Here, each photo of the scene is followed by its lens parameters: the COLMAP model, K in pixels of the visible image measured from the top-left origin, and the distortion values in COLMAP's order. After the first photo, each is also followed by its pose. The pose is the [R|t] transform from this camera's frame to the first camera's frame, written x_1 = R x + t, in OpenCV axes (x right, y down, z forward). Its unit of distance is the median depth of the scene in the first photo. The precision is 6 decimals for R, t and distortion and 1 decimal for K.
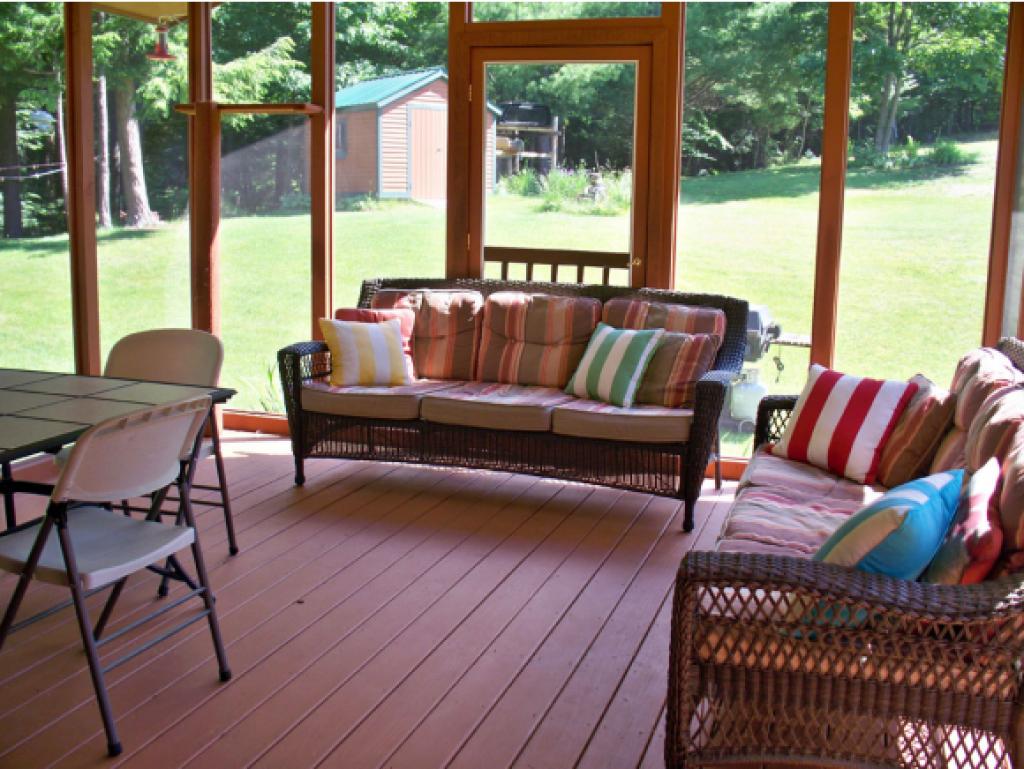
lens RADIAL K [[1054.9, 0, 512.0], [0, 1054.9, 384.5], [0, 0, 1]] dist [-0.216713, 0.247619]
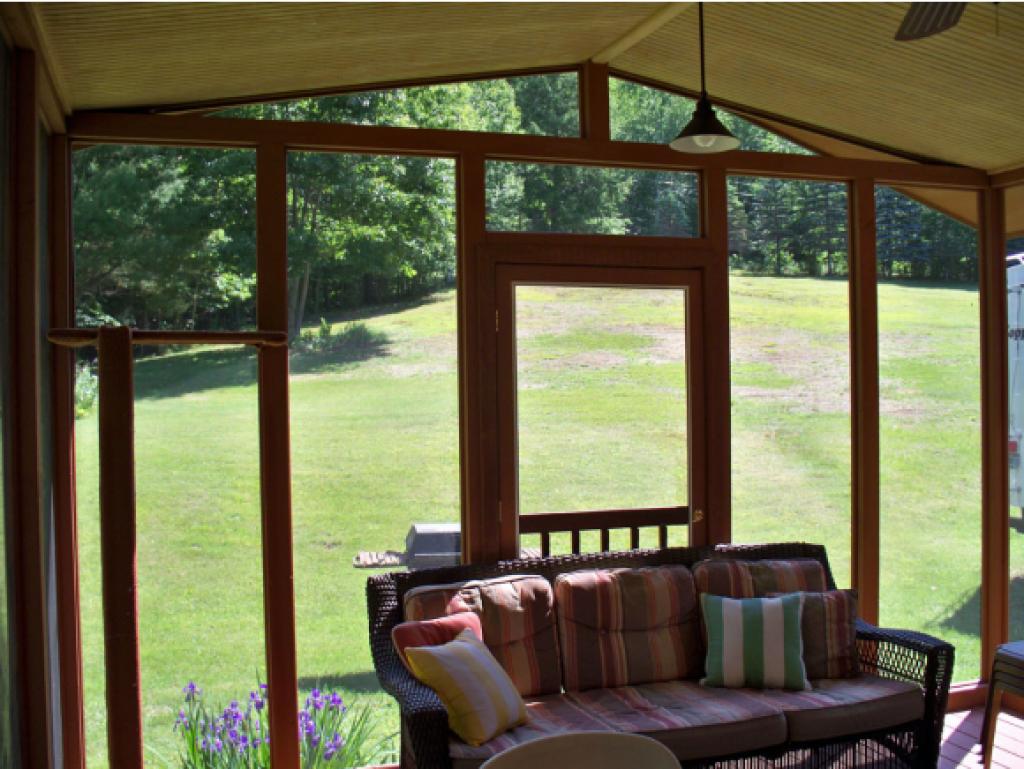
lens RADIAL K [[1054.9, 0, 512.0], [0, 1054.9, 384.5], [0, 0, 1]] dist [-0.216713, 0.247619]
pose [[0.808428, -0.035389, 0.587530, -0.499829], [0.133824, 0.983100, -0.124924, -0.133050], [-0.573180, 0.179617, 0.799502, 0.366910]]
